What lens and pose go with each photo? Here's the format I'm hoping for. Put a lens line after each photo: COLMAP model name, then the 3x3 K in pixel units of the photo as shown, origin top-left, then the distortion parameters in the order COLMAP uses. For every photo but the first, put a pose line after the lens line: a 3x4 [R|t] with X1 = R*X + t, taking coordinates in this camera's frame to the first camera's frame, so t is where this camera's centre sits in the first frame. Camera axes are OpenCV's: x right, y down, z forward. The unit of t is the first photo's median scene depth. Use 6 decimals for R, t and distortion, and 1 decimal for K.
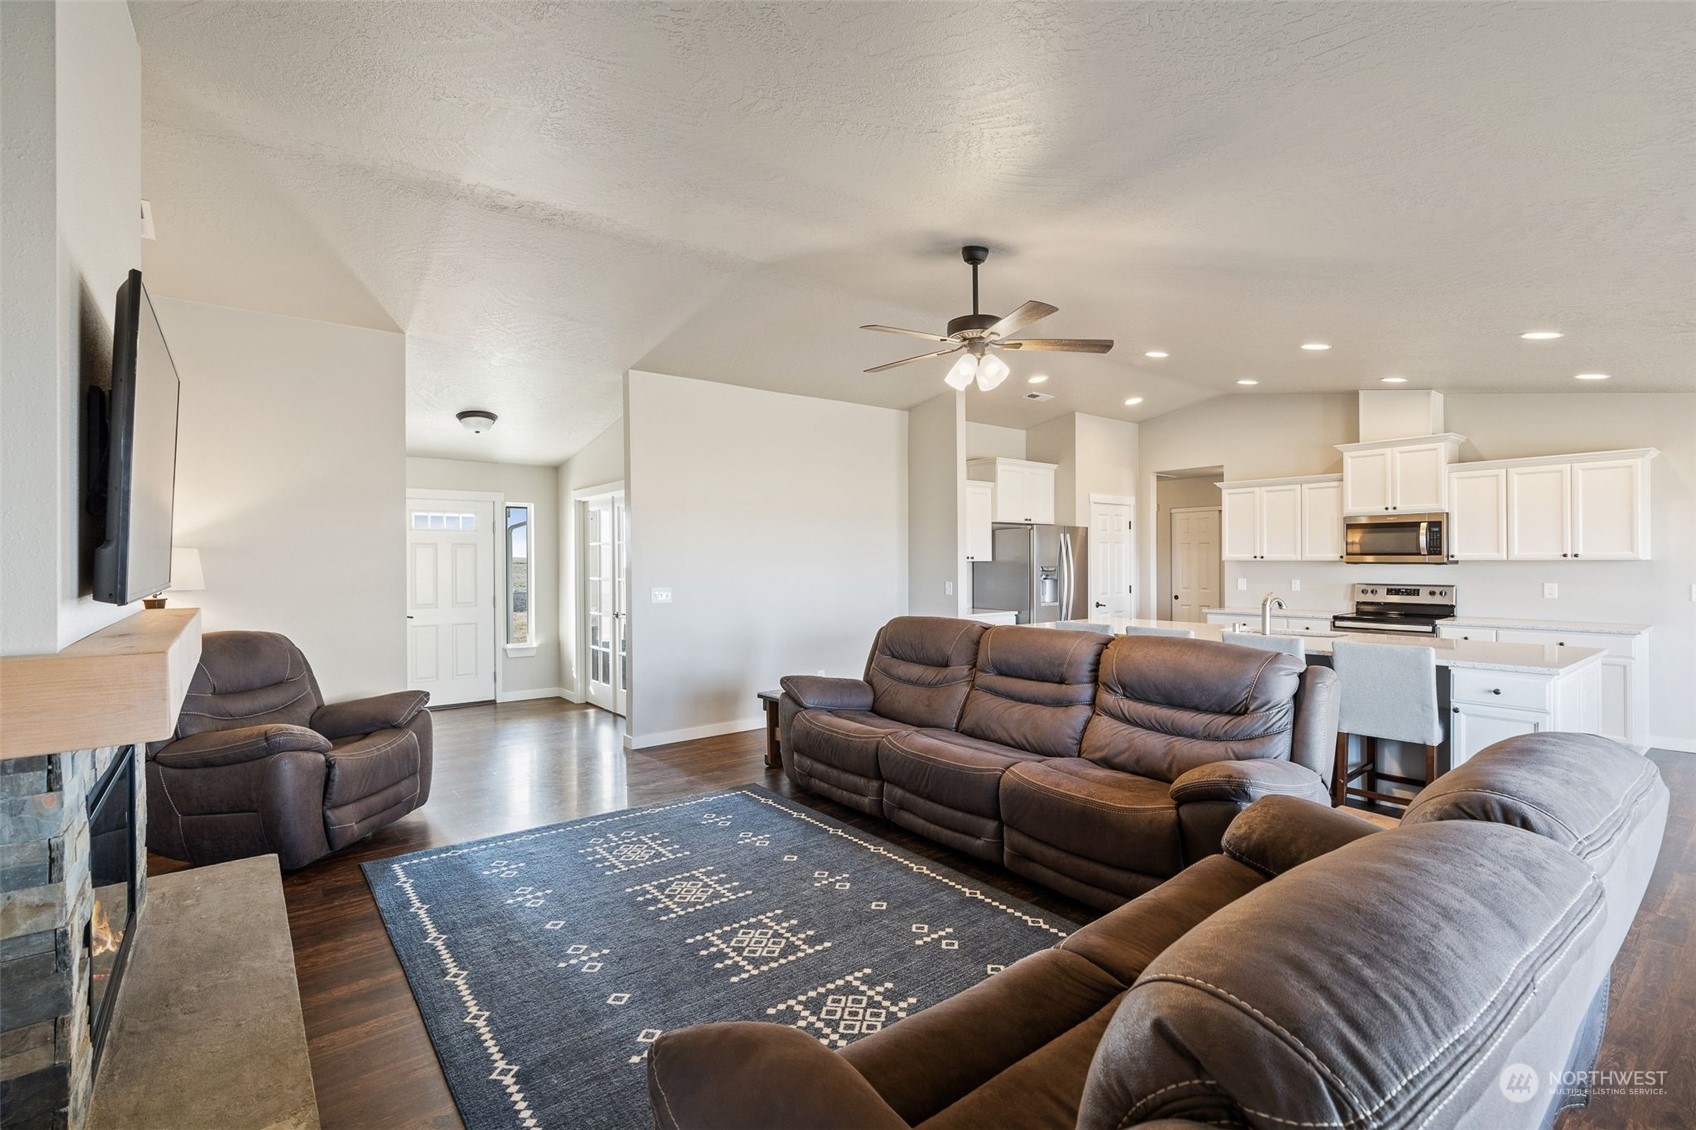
lens RADIAL K [[769.2, 0, 848.0], [0, 769.2, 565.0], [0, 0, 1]] dist [0.000628, 0.000223]
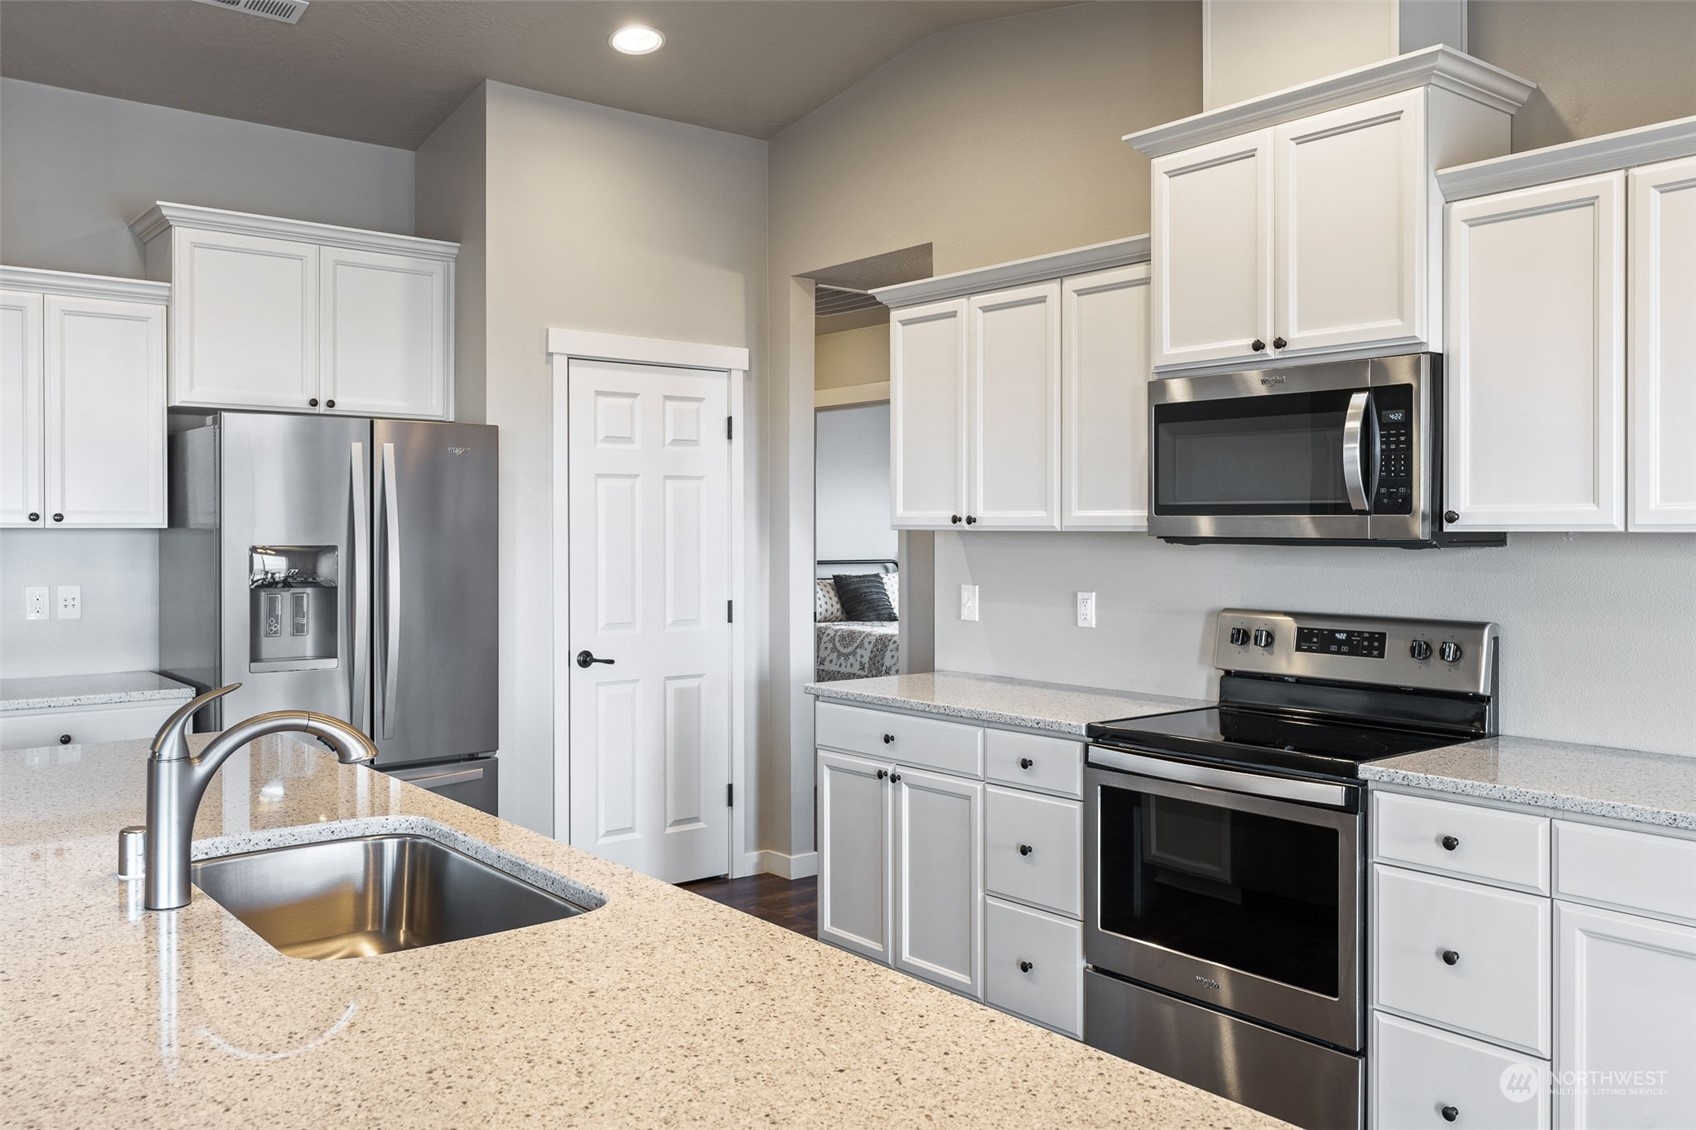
lens RADIAL K [[1351.5, 0, 838.0], [0, 1351.5, 539.8], [0, 0, 1]] dist [-0.006536, -0.006026]
pose [[0.999963, 0.004857, -0.007103, 0.551421], [-0.004841, 0.999986, 0.002232, -0.003572], [0.007113, -0.002197, 0.999972, 0.508358]]
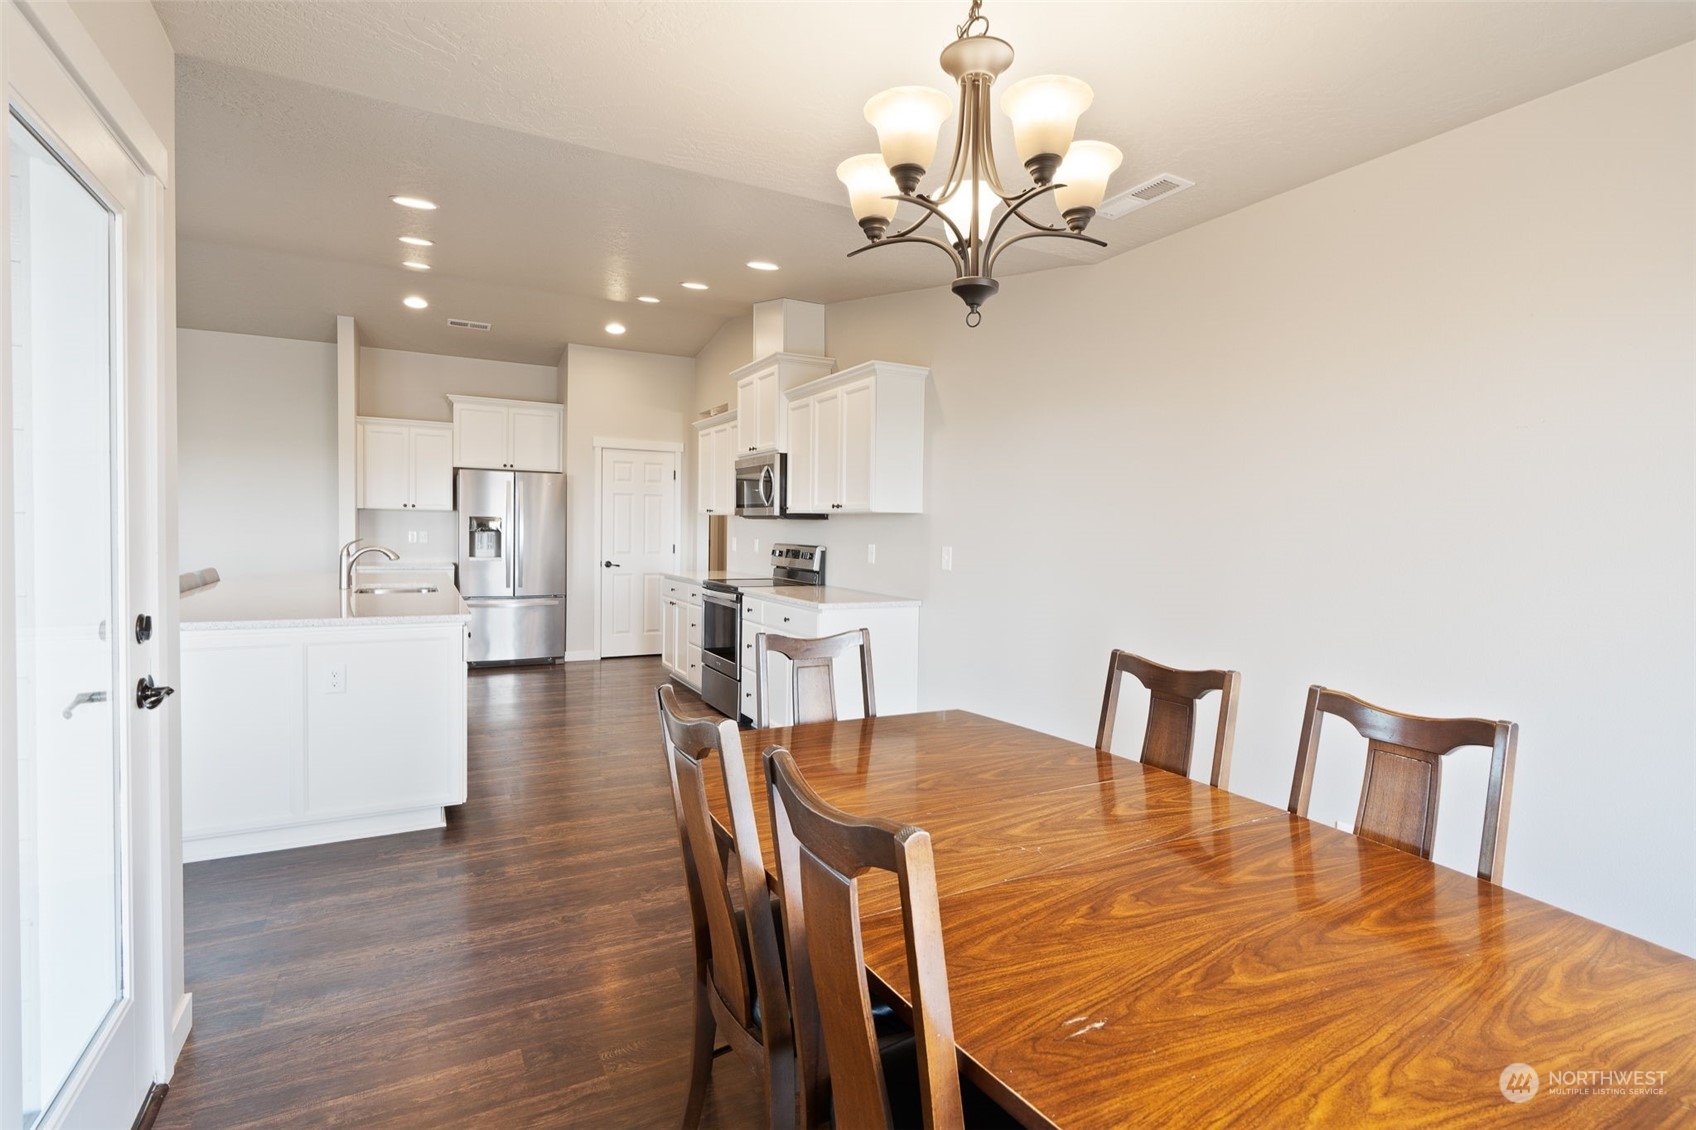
lens RADIAL K [[808.4, 0, 845.6], [0, 808.4, 549.4], [0, 0, 1]] dist [-0.001969, -0.000449]
pose [[0.980950, 0.025828, -0.192537, 0.964020], [-0.022212, 0.999534, 0.020915, 0.011452], [0.192987, -0.016240, 0.981067, 0.181833]]
